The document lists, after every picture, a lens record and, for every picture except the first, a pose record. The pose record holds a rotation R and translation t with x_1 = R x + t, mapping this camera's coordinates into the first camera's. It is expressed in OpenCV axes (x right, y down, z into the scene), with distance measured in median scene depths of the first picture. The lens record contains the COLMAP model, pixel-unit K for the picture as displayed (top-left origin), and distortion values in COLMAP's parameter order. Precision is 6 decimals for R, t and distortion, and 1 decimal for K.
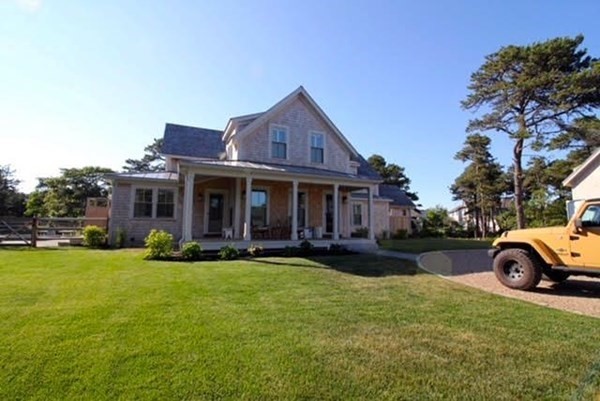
lens RADIAL K [[276.0, 0, 300.0], [0, 276.0, 200.5], [0, 0, 1]] dist [-0.001311, -0.000215]
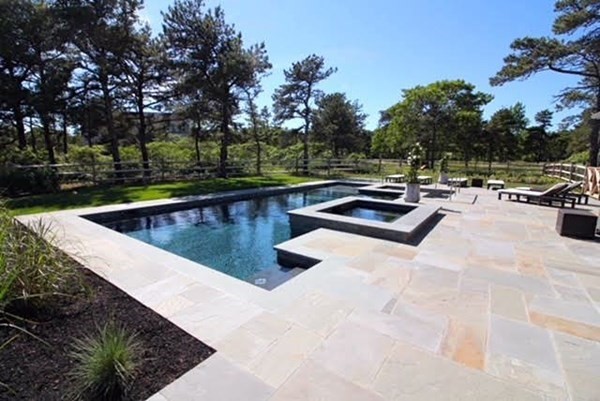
lens RADIAL K [[276.0, 0, 300.0], [0, 276.0, 200.5], [0, 0, 1]] dist [-0.001311, -0.000215]
pose [[0.510537, 0.123272, -0.850974, -0.801203], [0.075135, 0.979489, 0.186966, 0.061016], [0.856567, -0.159391, 0.490803, 0.813950]]
